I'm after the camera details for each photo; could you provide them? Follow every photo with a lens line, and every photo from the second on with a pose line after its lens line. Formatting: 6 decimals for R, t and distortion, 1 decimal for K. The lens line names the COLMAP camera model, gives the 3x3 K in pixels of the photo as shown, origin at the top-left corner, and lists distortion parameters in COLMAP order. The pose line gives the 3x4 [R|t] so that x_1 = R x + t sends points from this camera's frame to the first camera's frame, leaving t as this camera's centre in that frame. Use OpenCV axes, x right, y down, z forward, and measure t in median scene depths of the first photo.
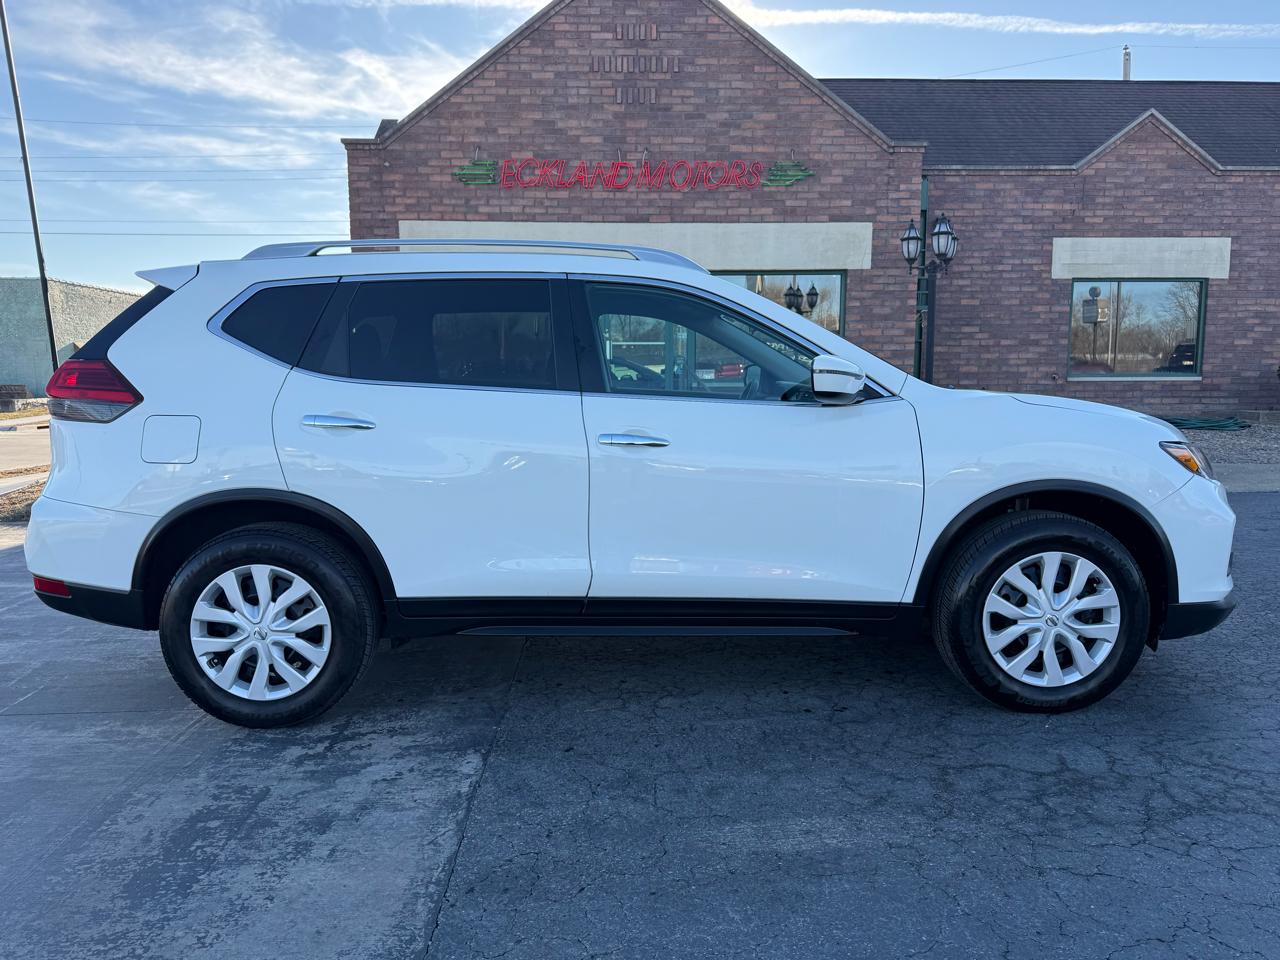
lens RADIAL K [[935.9, 0, 646.4], [0, 935.9, 478.7], [0, 0, 1]] dist [0.020594, -0.023633]
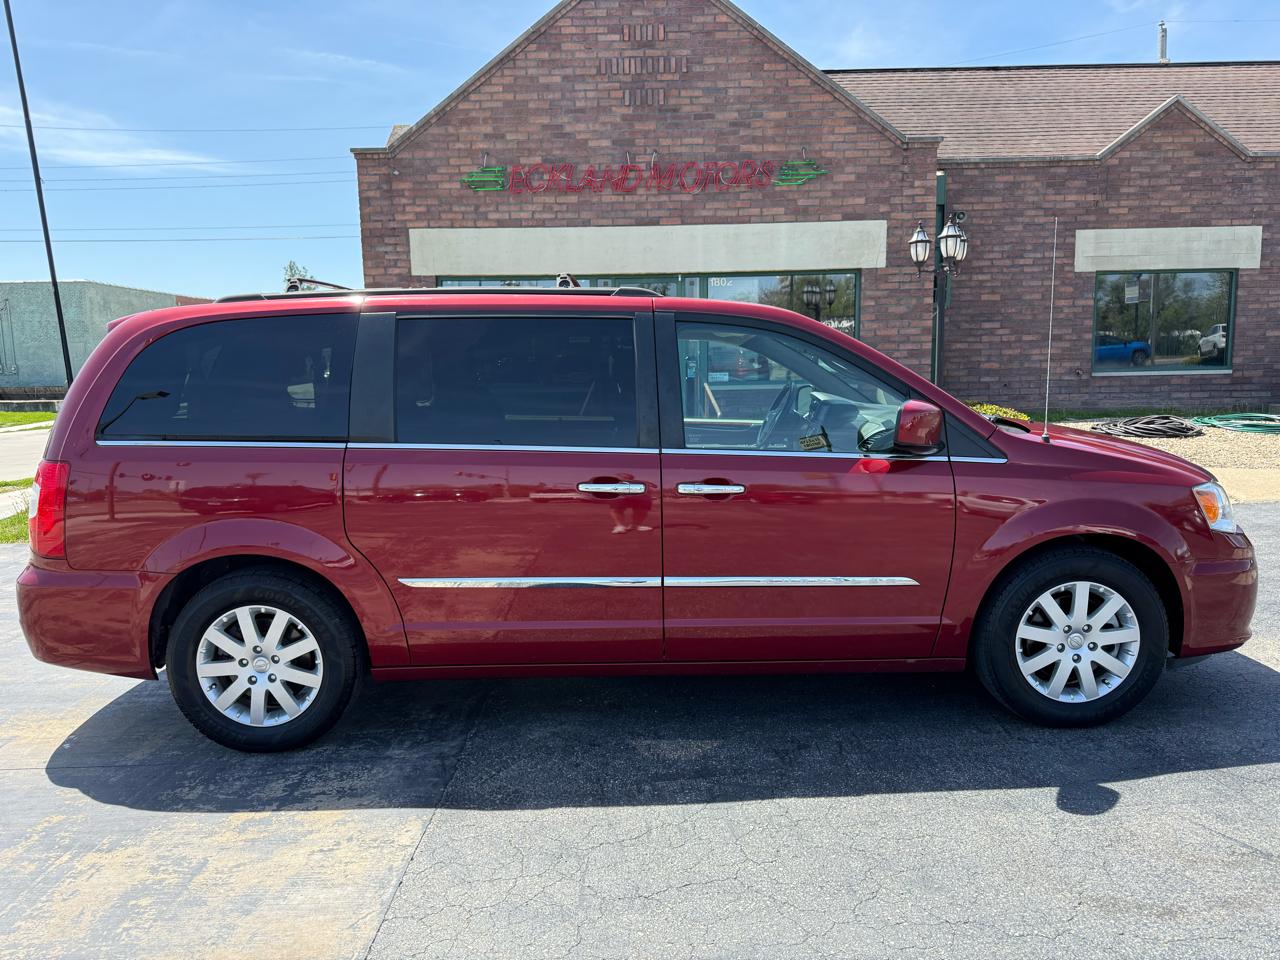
lens RADIAL K [[935.9, 0, 648.4], [0, 935.9, 479.7], [0, 0, 1]] dist [0.020594, -0.023633]
pose [[0.999250, -0.011671, -0.036911, 0.025031], [0.012232, 0.999813, 0.015010, -0.019257], [0.036729, -0.015450, 0.999206, 0.004376]]
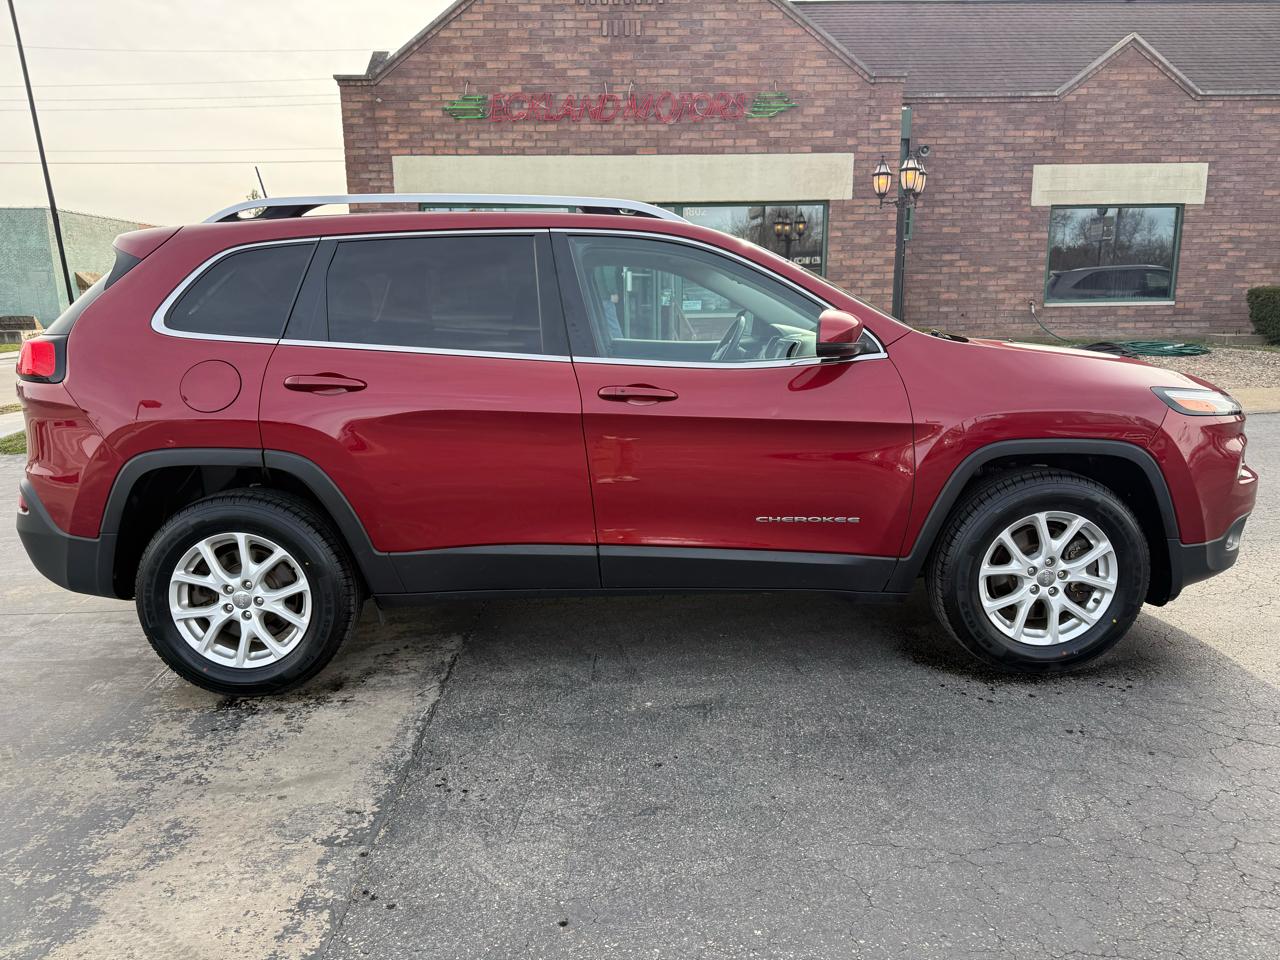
lens RADIAL K [[935.9, 0, 650.1], [0, 935.9, 482.6], [0, 0, 1]] dist [0.020594, -0.023633]
pose [[0.999954, -0.008571, -0.004377, 0.020017], [0.008913, 0.996313, 0.085325, -0.003548], [0.003629, -0.085360, 0.996344, -0.055130]]
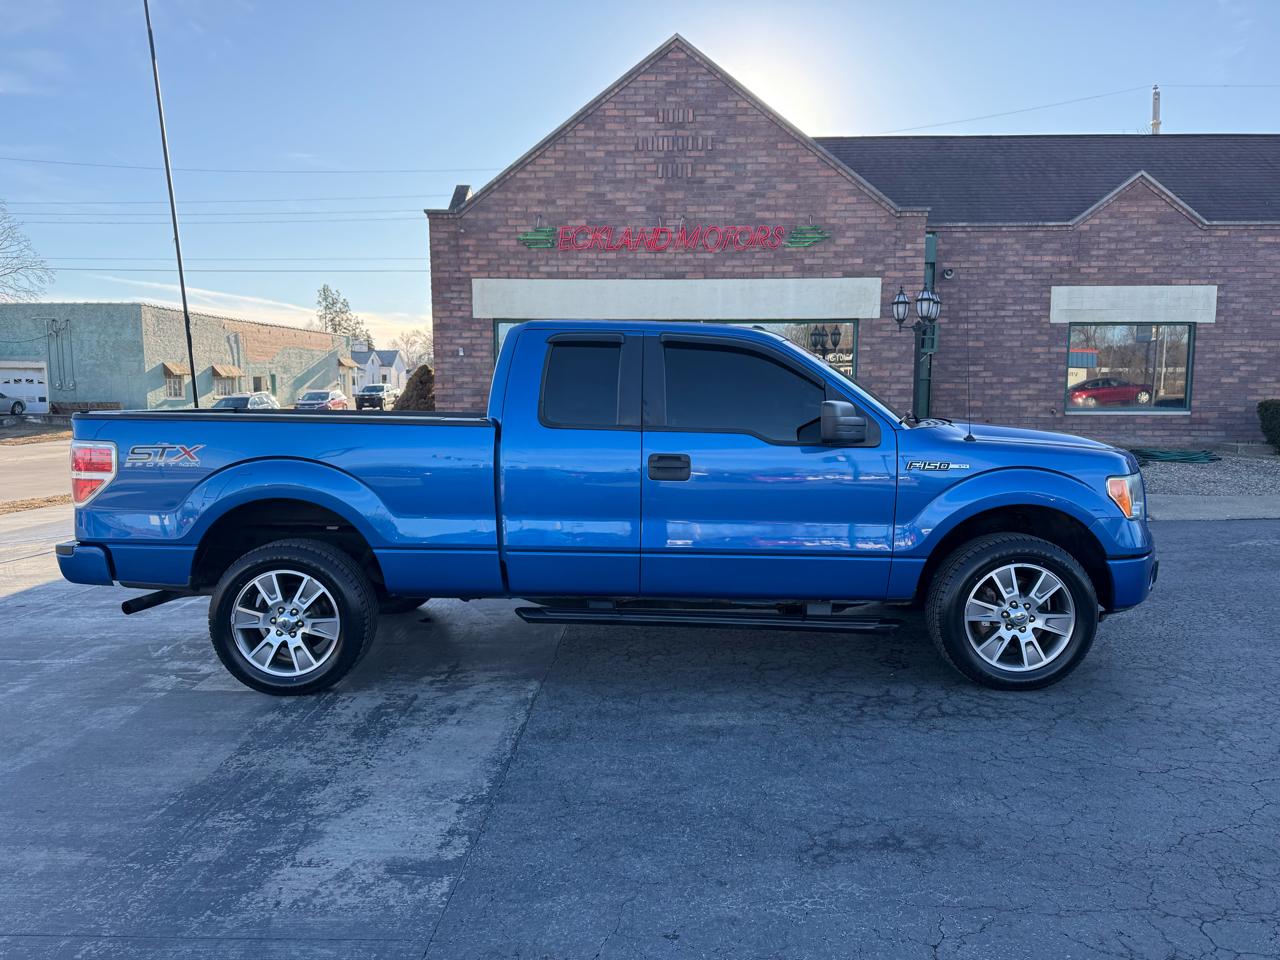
lens RADIAL K [[935.9, 0, 644.7], [0, 935.9, 482.8], [0, 0, 1]] dist [0.020594, -0.023633]
pose [[0.998079, 0.008690, -0.061339, 0.026035], [-0.009272, 0.999915, -0.009207, -0.010541], [0.061253, 0.009758, 0.998075, -0.154840]]
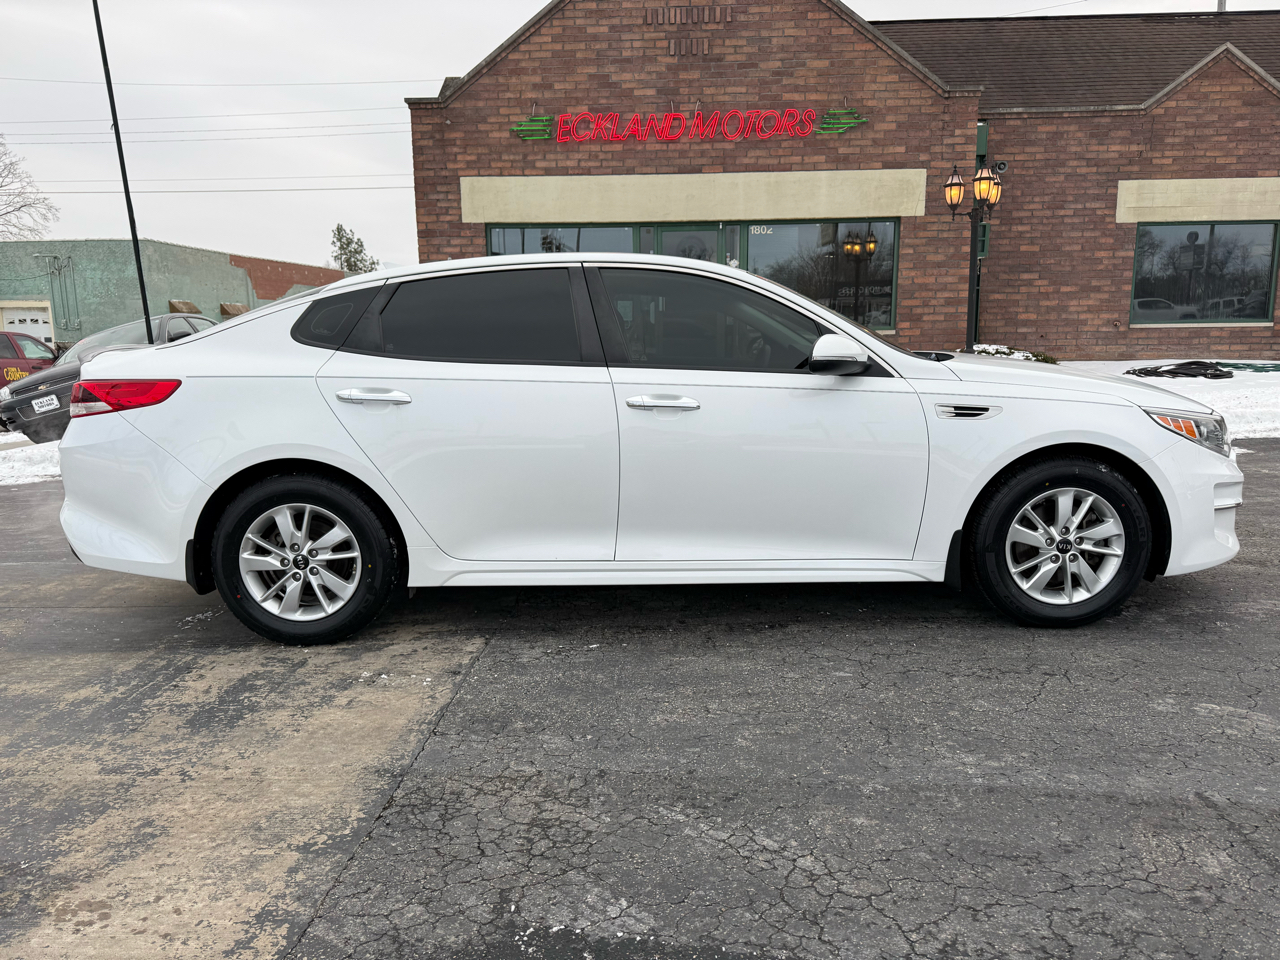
lens RADIAL K [[935.9, 0, 647.6], [0, 935.9, 481.1], [0, 0, 1]] dist [0.020594, -0.023633]
pose [[0.996653, 0.005551, -0.081556, 0.029394], [-0.001469, 0.998747, 0.050020, 0.008983], [0.081731, -0.049733, 0.995413, -0.034131]]
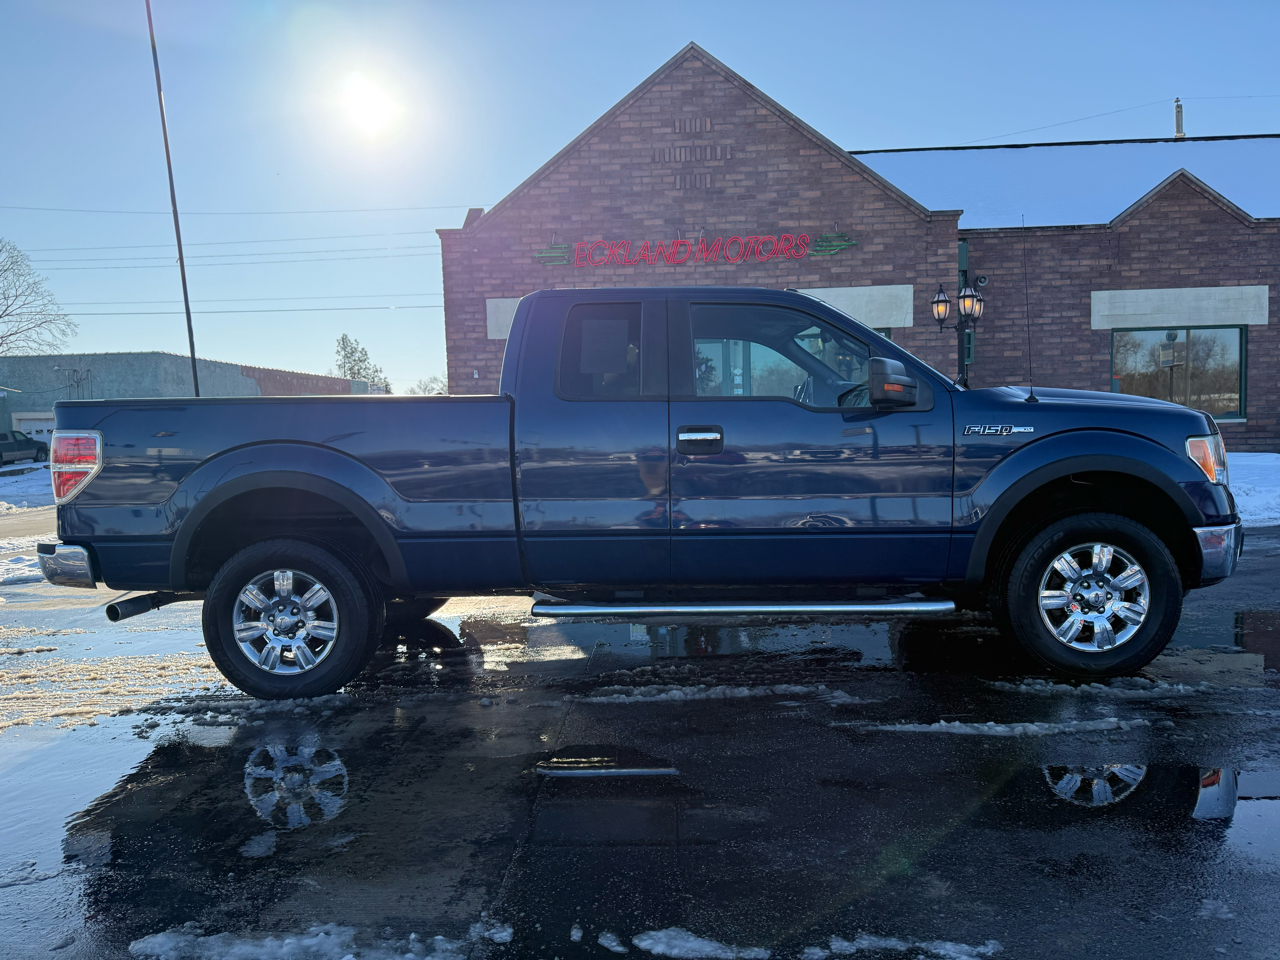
lens RADIAL K [[935.9, 0, 636.8], [0, 935.9, 478.7], [0, 0, 1]] dist [0.020594, -0.023633]
pose [[0.996000, -0.018085, -0.087507, 0.013349], [0.013014, 0.998222, -0.058174, 0.010610], [0.088403, 0.056803, 0.994464, -0.098498]]
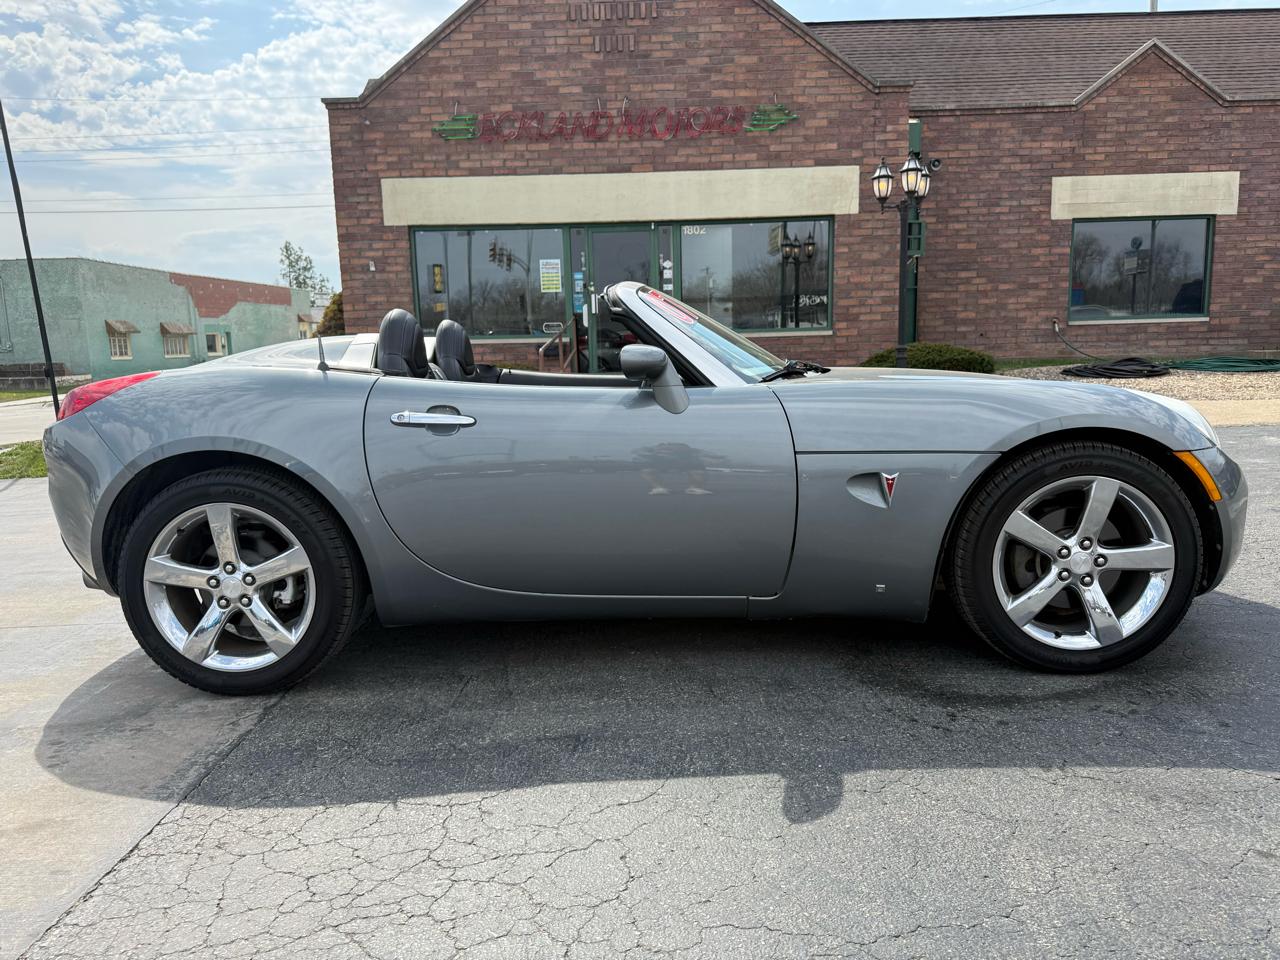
lens RADIAL K [[935.9, 0, 647.6], [0, 935.9, 482.6], [0, 0, 1]] dist [0.020594, -0.023633]
pose [[0.998946, -0.018617, -0.041955, 0.055781], [0.020144, 0.999139, 0.036272, 0.018206], [0.041243, -0.037079, 0.998461, -0.001150]]
